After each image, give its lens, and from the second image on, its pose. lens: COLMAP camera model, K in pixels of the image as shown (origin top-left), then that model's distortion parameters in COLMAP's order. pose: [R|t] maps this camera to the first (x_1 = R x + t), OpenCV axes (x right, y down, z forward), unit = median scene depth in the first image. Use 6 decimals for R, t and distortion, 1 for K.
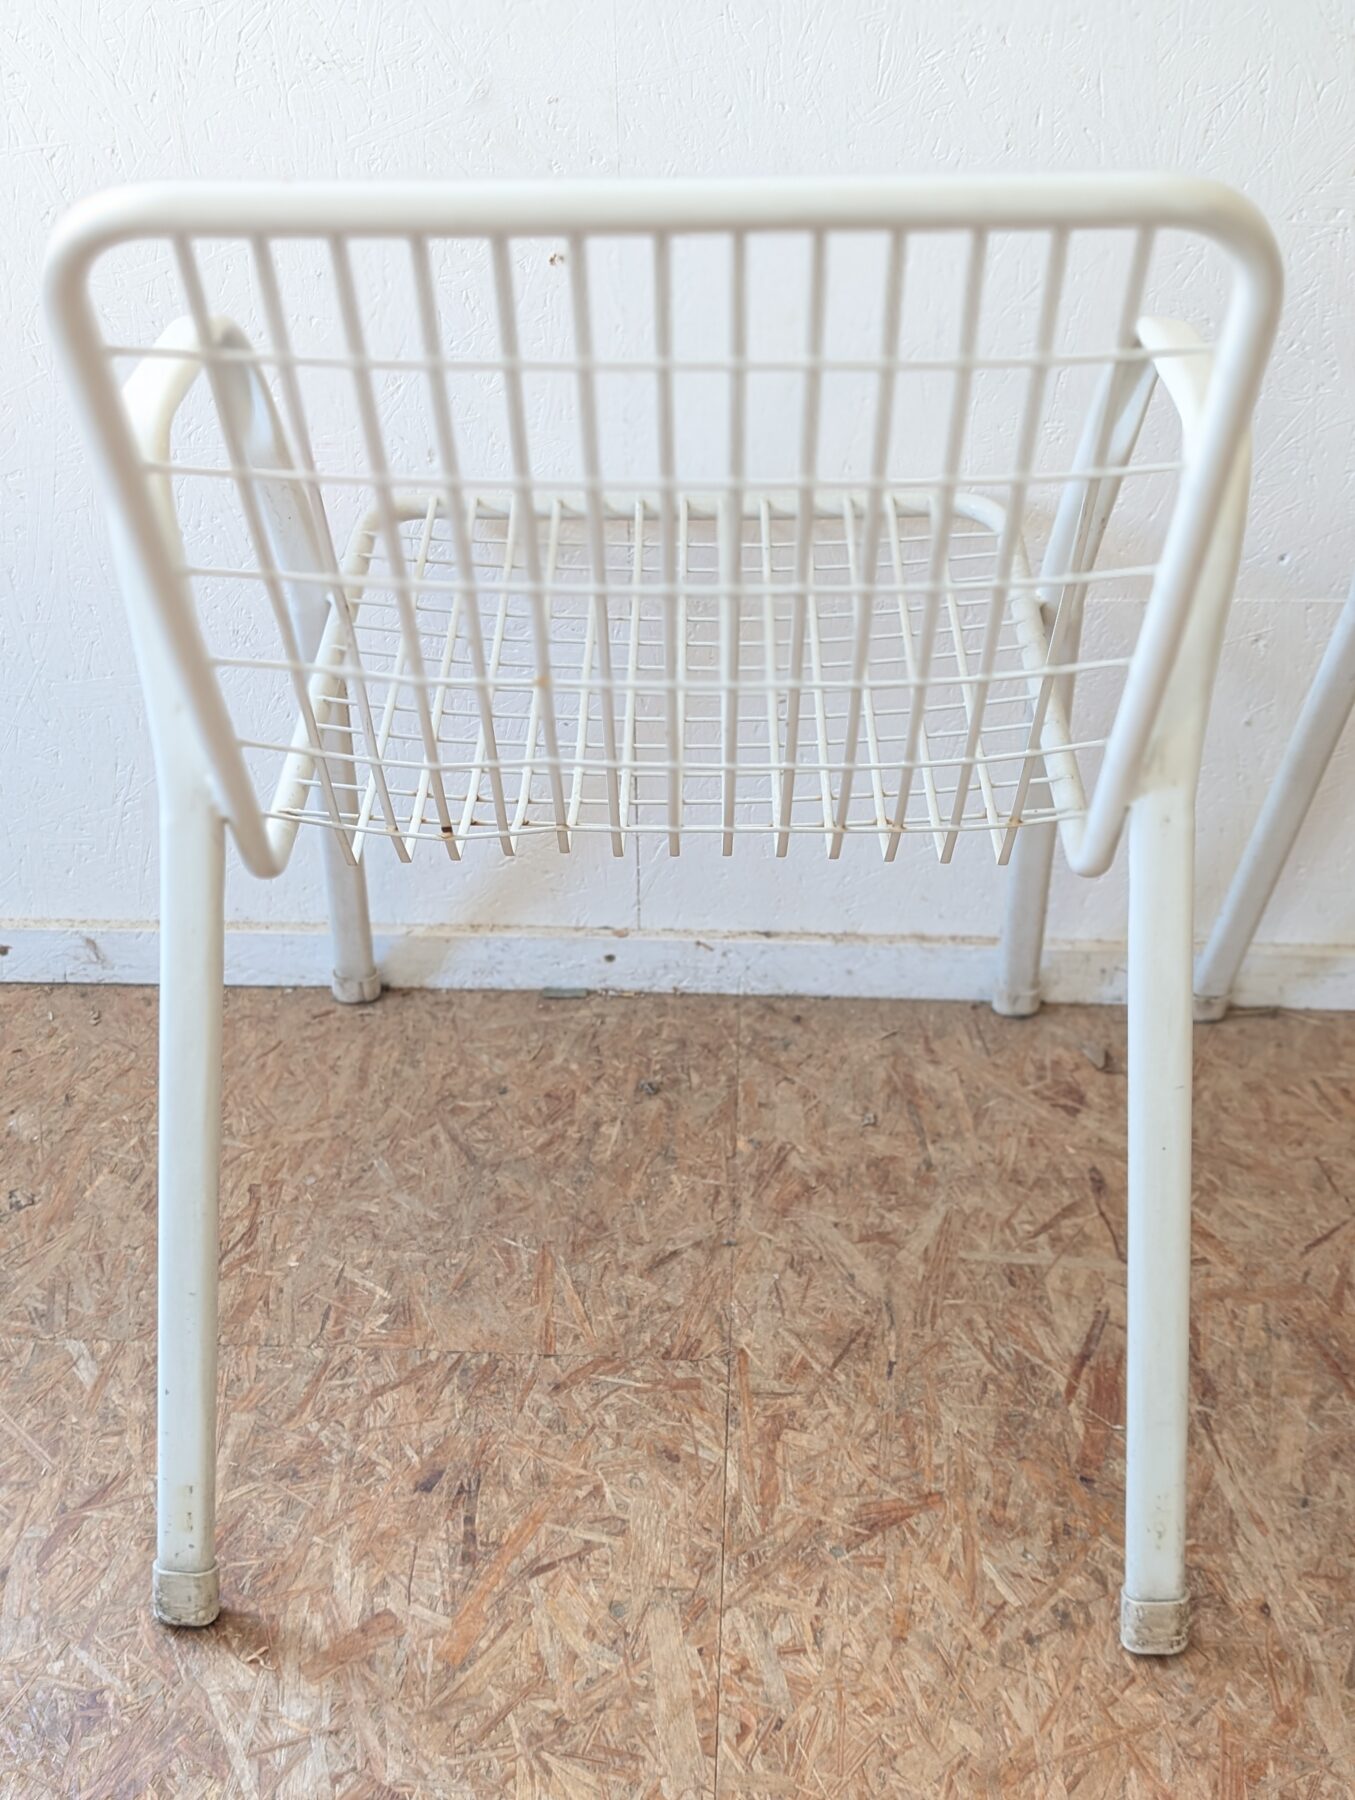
lens RADIAL K [[1999.2, 0, 622.9], [0, 1999.2, 933.9], [0, 0, 1]] dist [-0.003172, 0.000000]
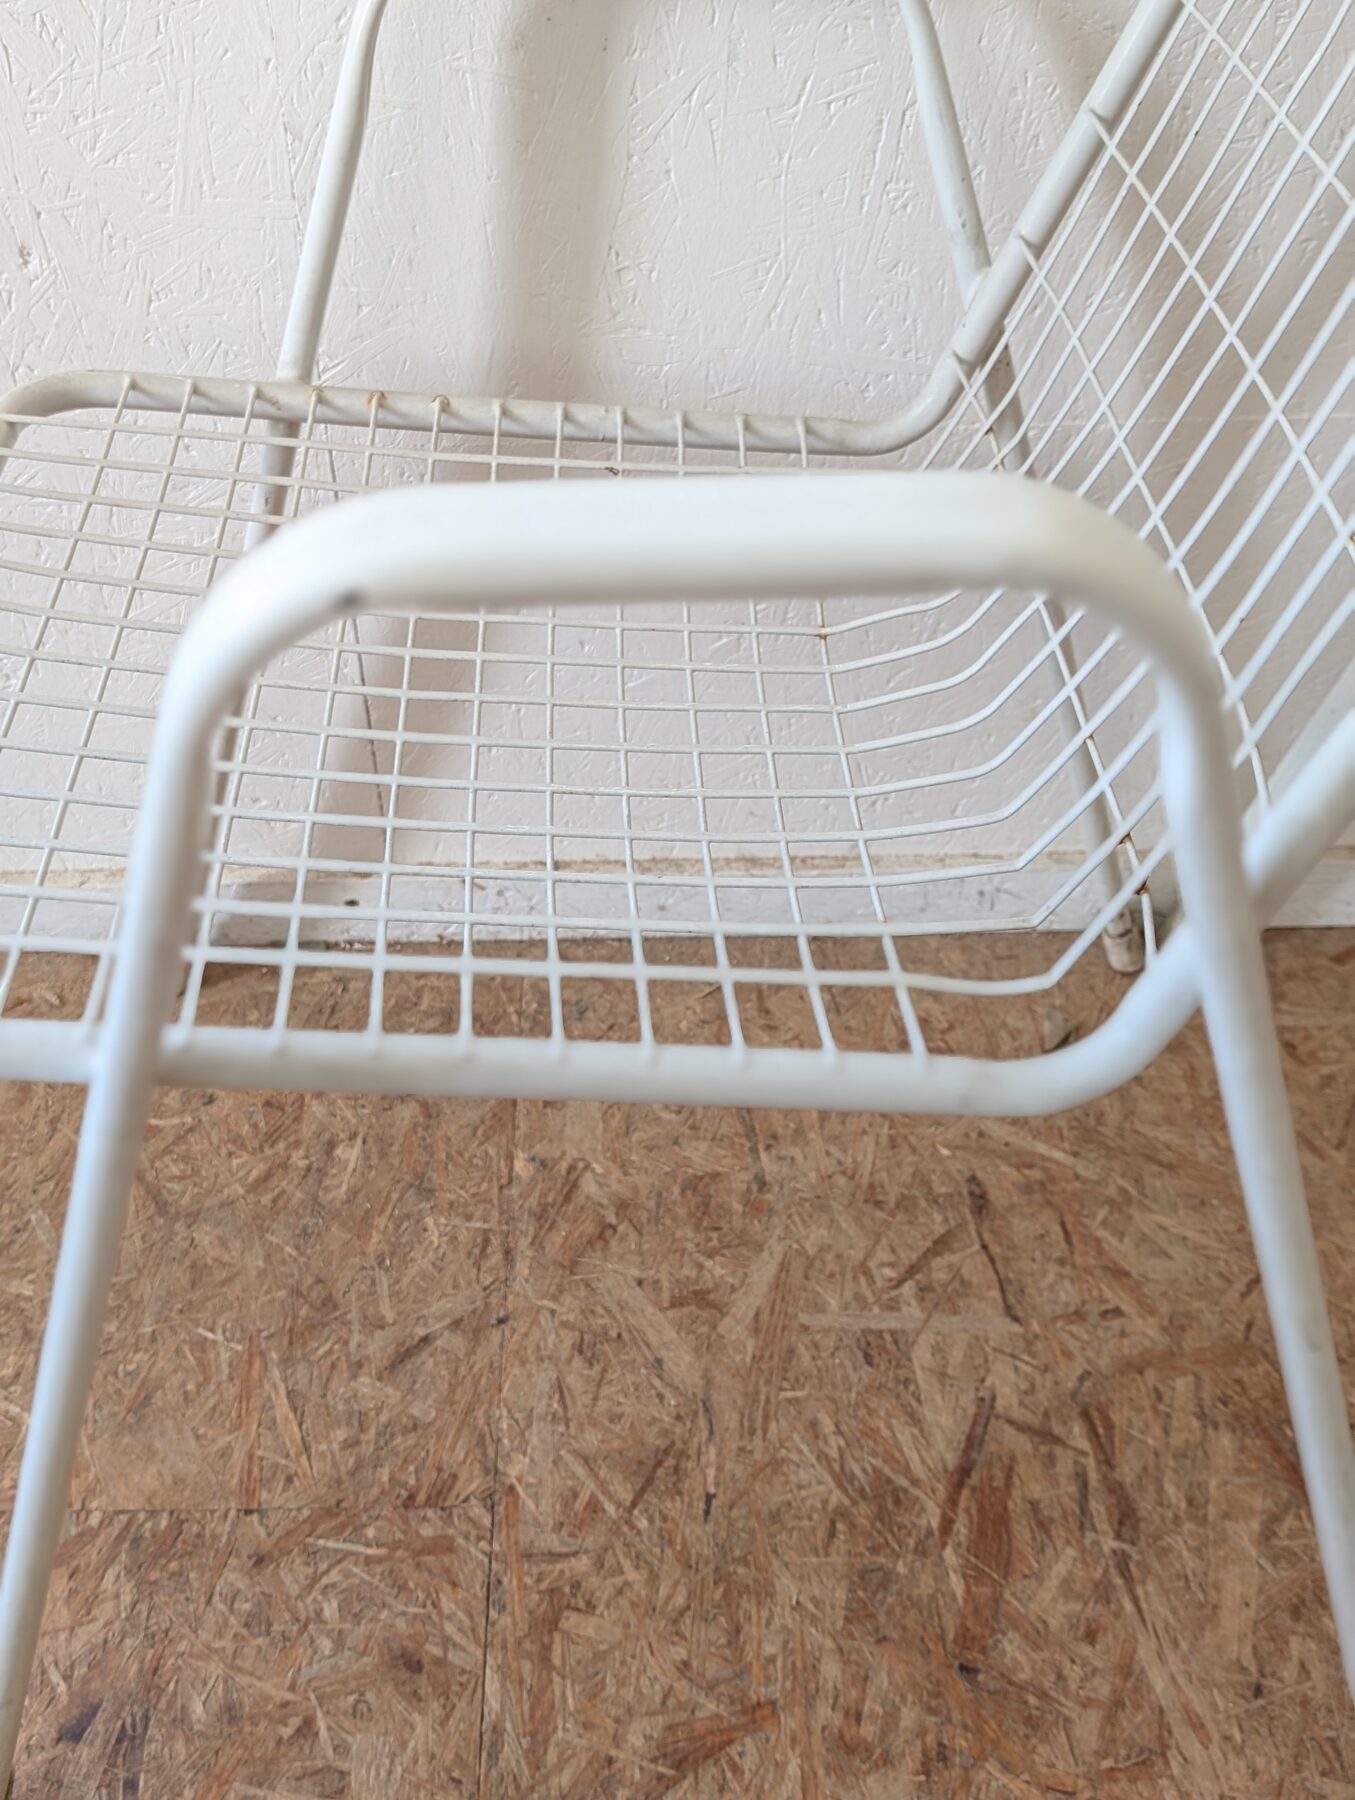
lens RADIAL K [[1999.2, 0, 608.7], [0, 1999.2, 907.6], [0, 0, 1]] dist [-0.003172, 0.000000]
pose [[0.998008, -0.045651, 0.043540, 0.072733], [0.039684, 0.990818, 0.129246, -0.101010], [-0.049040, -0.127260, 0.990656, 0.281142]]
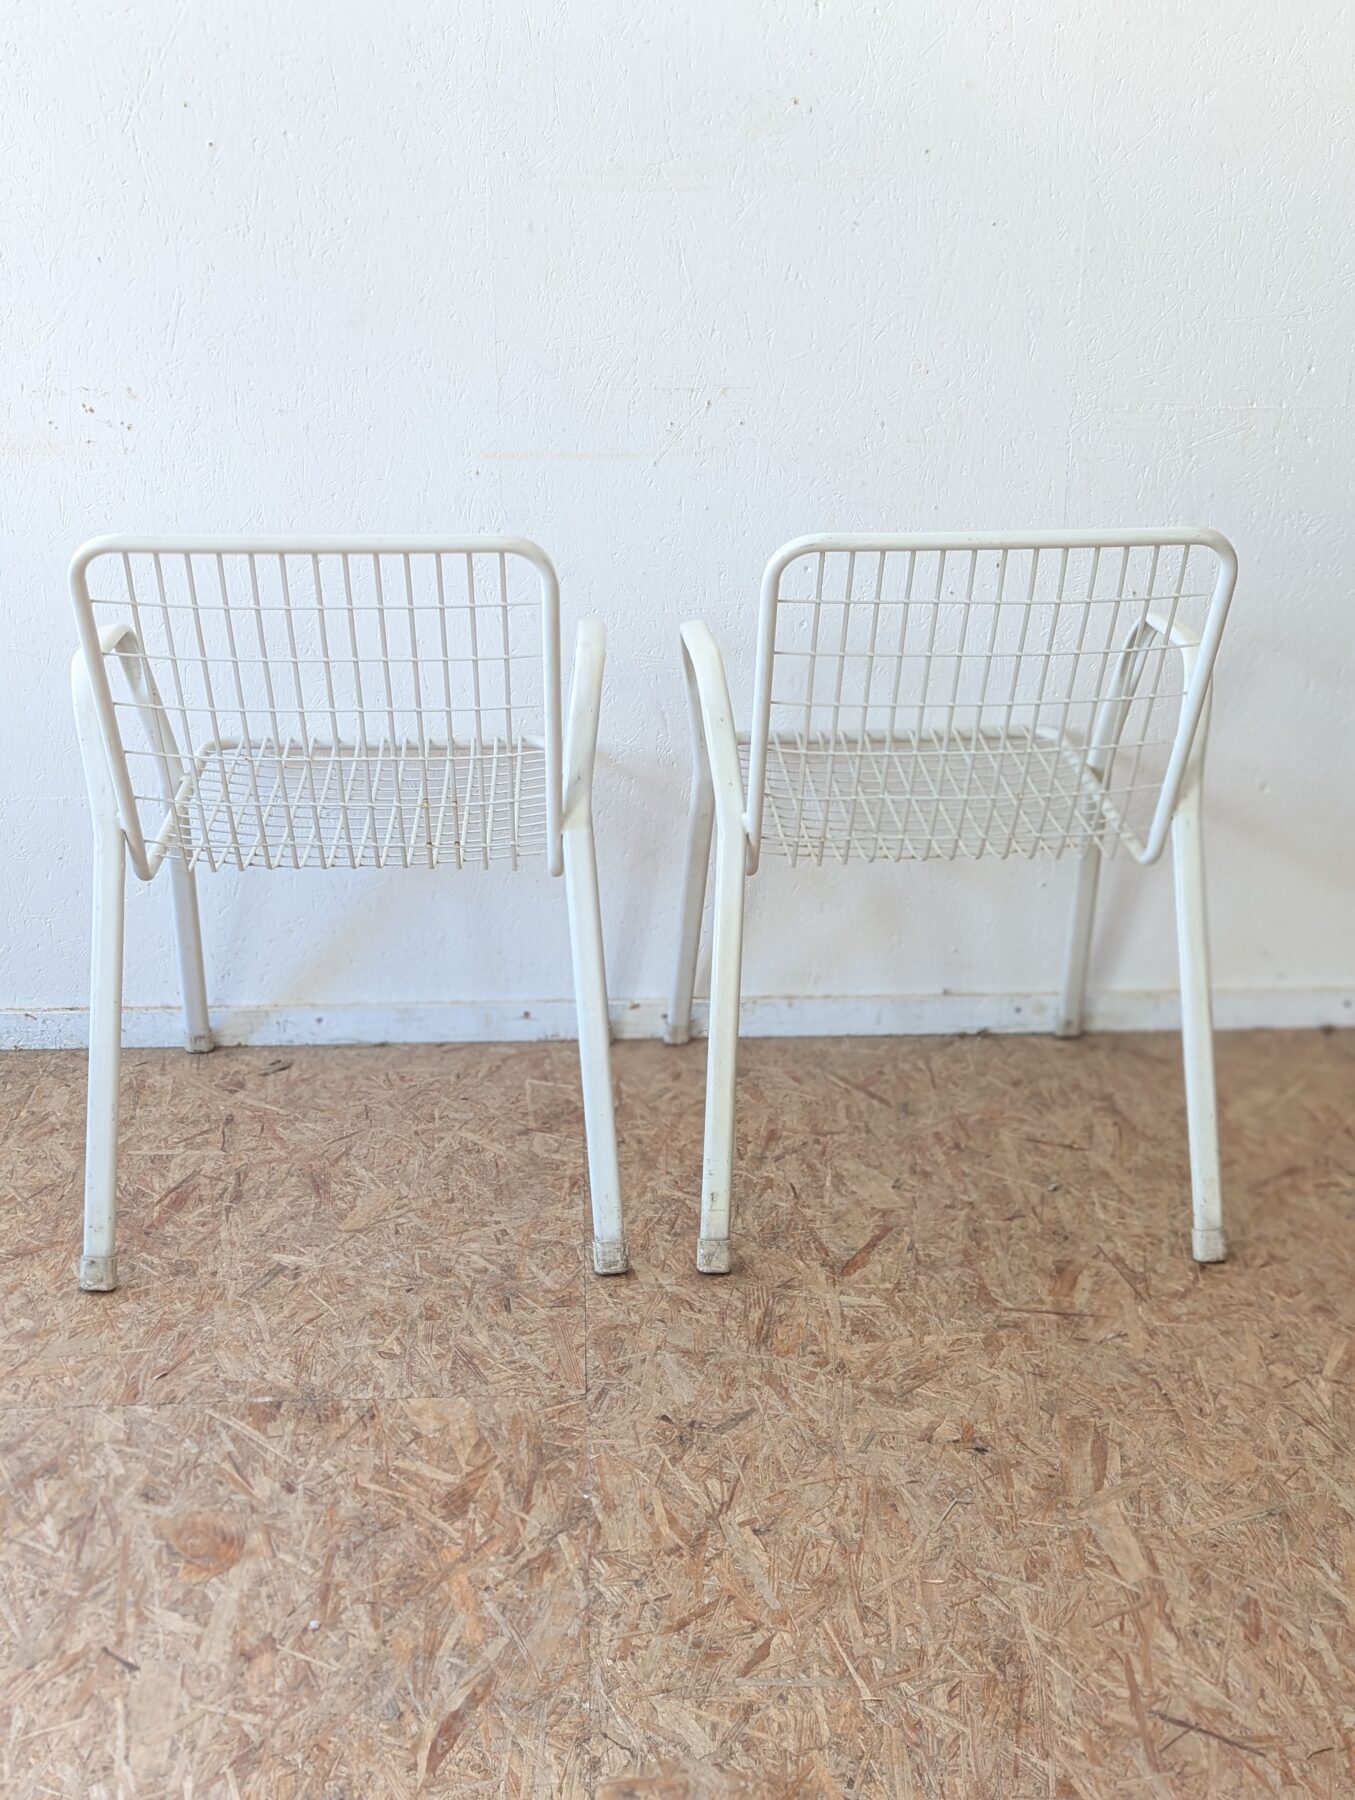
lens RADIAL K [[1999.2, 0, 689.4], [0, 1999.2, 905.7], [0, 0, 1]] dist [-0.003172, 0.000000]
pose [[0.993811, -0.028933, 0.107250, 0.493078], [0.053117, 0.971728, -0.230050, 0.394240], [-0.097562, 0.234323, 0.967251, -0.806103]]
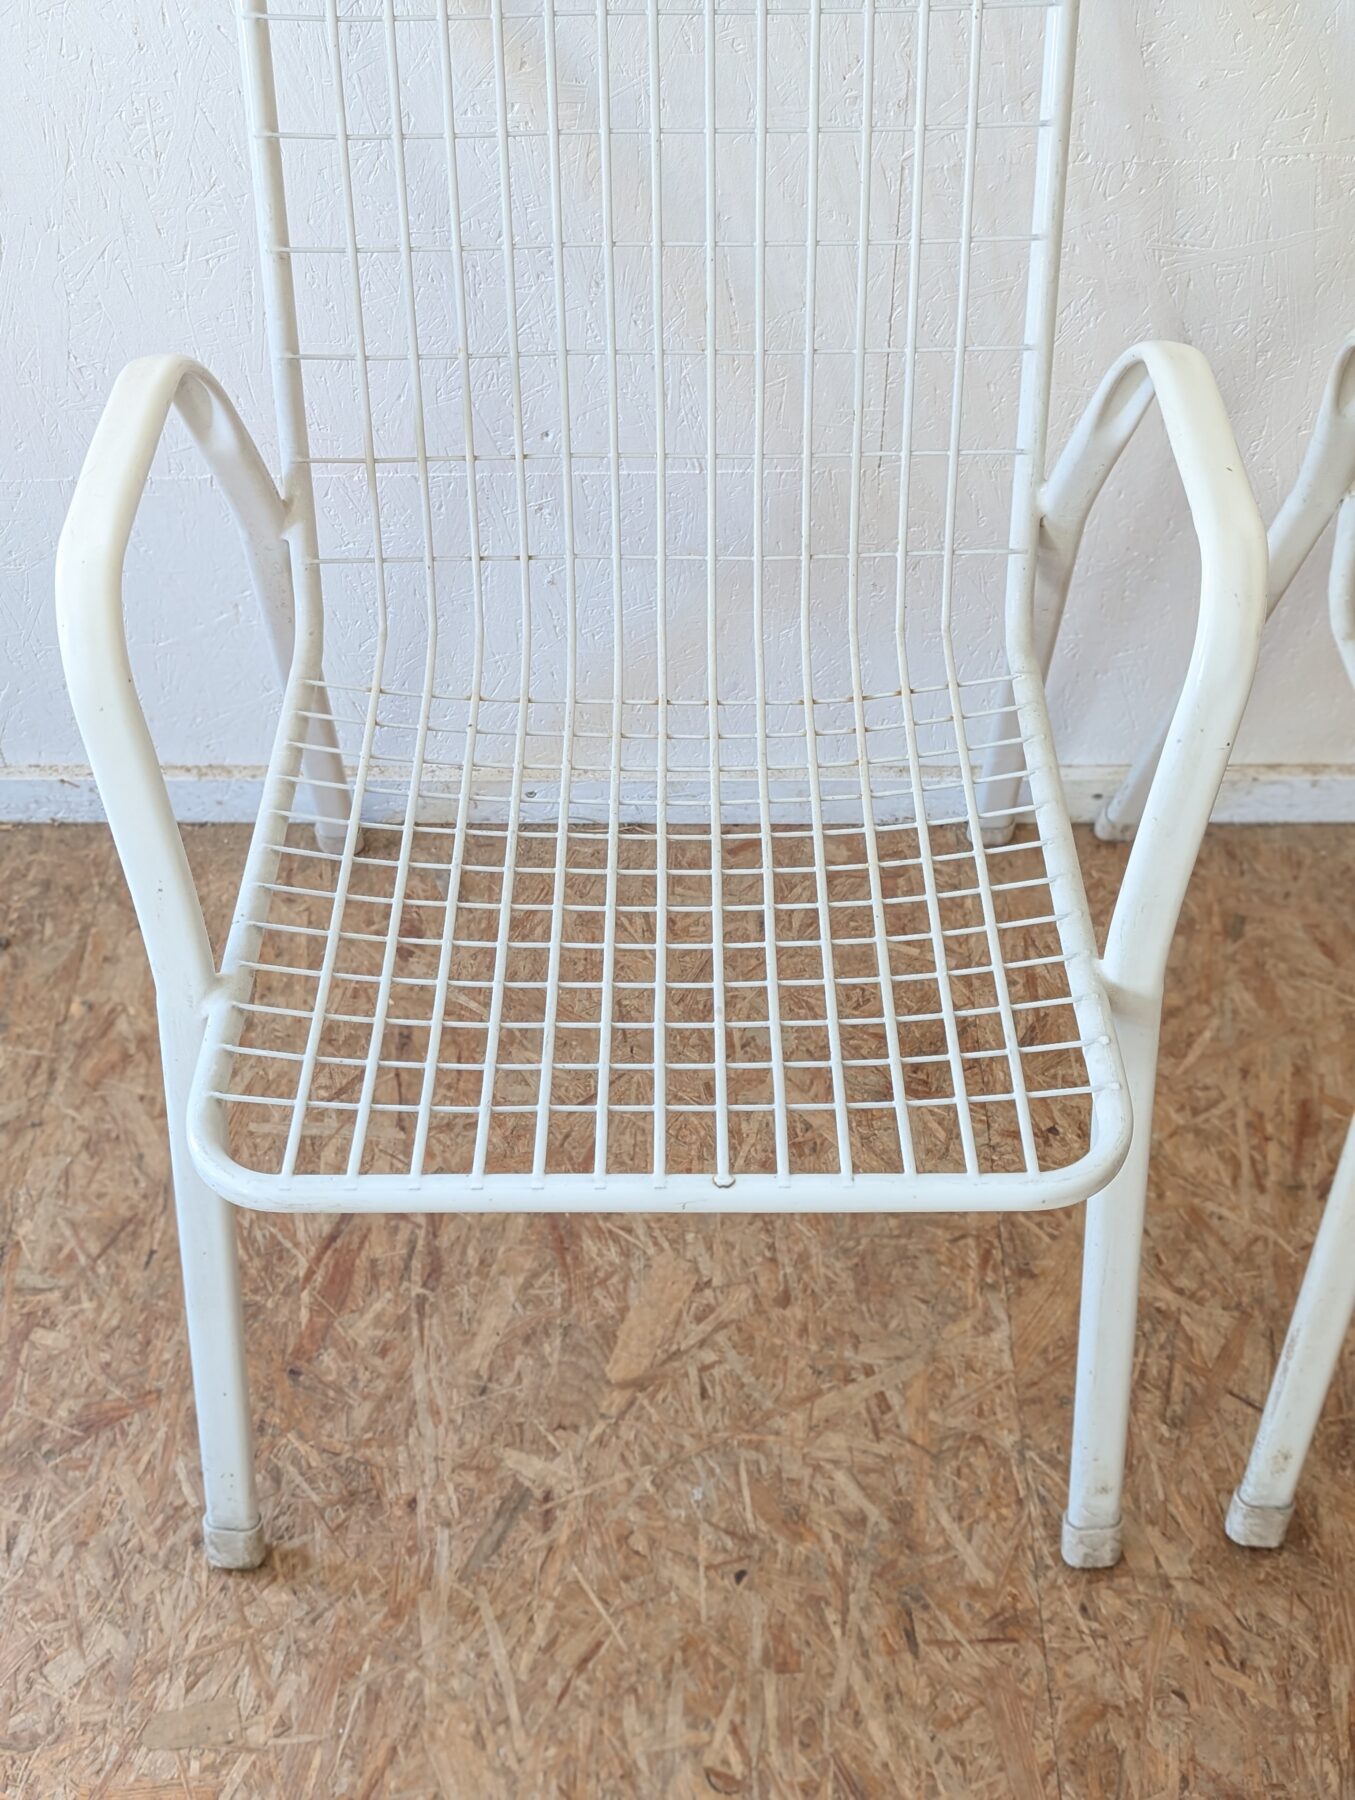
lens RADIAL K [[1999.2, 0, 648.7], [0, 1999.2, 881.6], [0, 0, 1]] dist [-0.003172, 0.000000]
pose [[0.999279, -0.036657, 0.009867, 0.392842], [0.032627, 0.962201, 0.270378, -0.257927], [-0.019406, -0.269861, 0.962704, 0.005799]]
